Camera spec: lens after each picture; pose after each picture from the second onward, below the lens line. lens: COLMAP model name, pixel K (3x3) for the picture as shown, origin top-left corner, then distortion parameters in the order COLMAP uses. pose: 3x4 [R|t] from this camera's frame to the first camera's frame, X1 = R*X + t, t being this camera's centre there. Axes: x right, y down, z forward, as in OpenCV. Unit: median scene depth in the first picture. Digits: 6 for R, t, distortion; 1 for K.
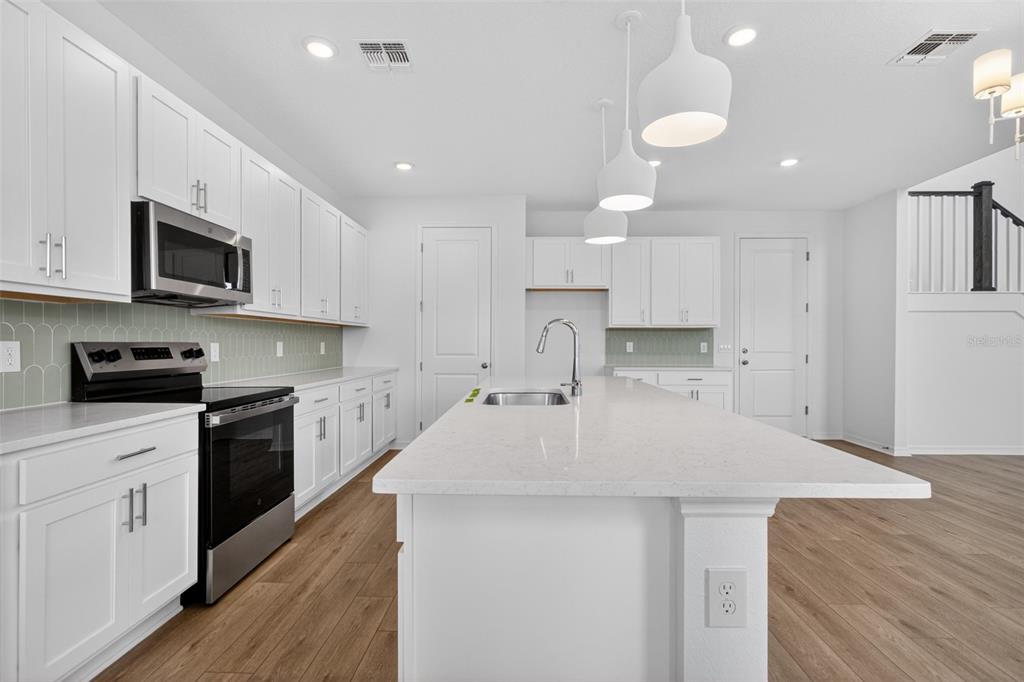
lens RADIAL K [[466.4, 0, 512.9], [0, 466.4, 343.3], [0, 0, 1]] dist [-0.008158, 0.000646]
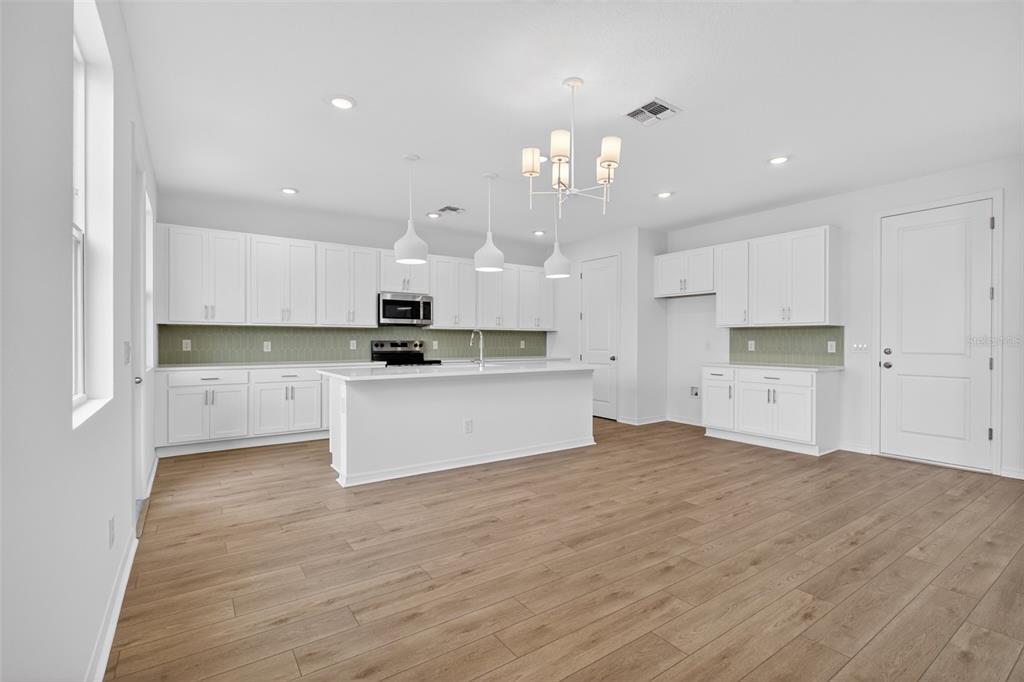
lens RADIAL K [[466.4, 0, 512.9], [0, 466.4, 343.3], [0, 0, 1]] dist [-0.008158, 0.000646]
pose [[0.597717, 0.003802, -0.801699, 0.889544], [-0.002989, 0.999992, 0.002514, 0.001994], [0.801702, 0.000893, 0.597723, -0.042122]]
